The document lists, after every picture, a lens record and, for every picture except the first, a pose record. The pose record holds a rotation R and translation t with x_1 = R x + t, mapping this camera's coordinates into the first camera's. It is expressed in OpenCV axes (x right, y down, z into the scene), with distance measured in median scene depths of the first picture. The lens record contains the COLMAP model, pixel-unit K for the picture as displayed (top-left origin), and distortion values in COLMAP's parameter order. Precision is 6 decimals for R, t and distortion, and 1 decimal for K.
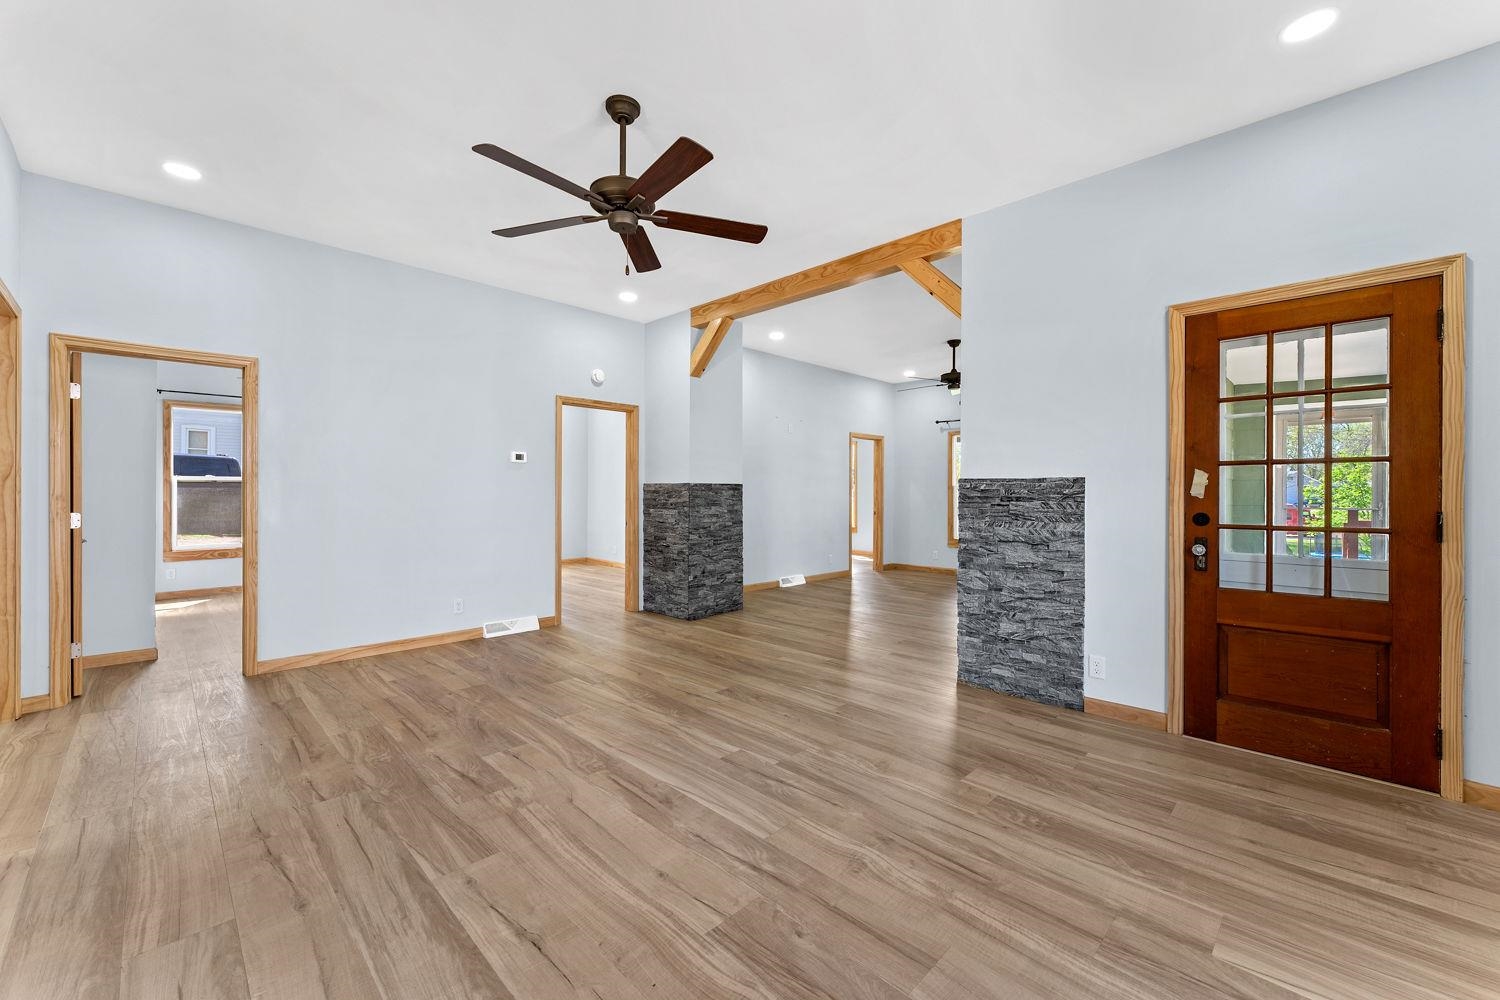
lens RADIAL K [[599.1, 0, 750.0], [0, 599.1, 500.0], [0, 0, 1]] dist [0.000935, 0.000205]
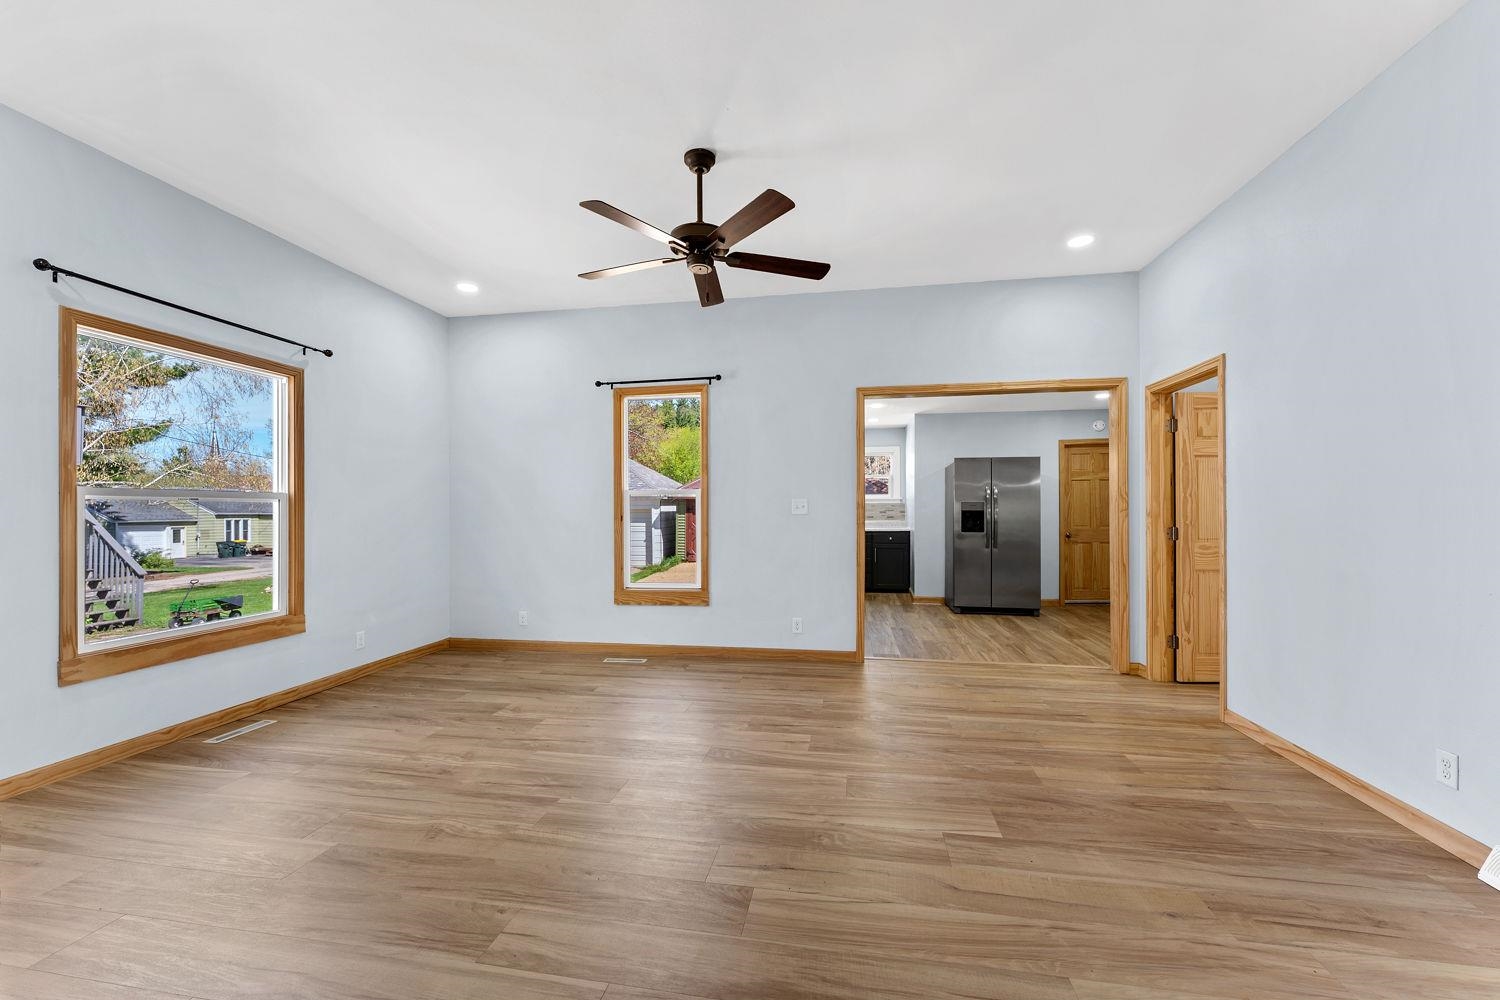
lens RADIAL K [[599.1, 0, 750.0], [0, 599.1, 500.0], [0, 0, 1]] dist [0.000935, 0.000205]
pose [[-0.821867, -0.009013, -0.569608, 0.331738], [-0.004295, 0.999944, -0.009624, -0.023630], [0.569664, -0.005463, -0.821860, 1.909236]]
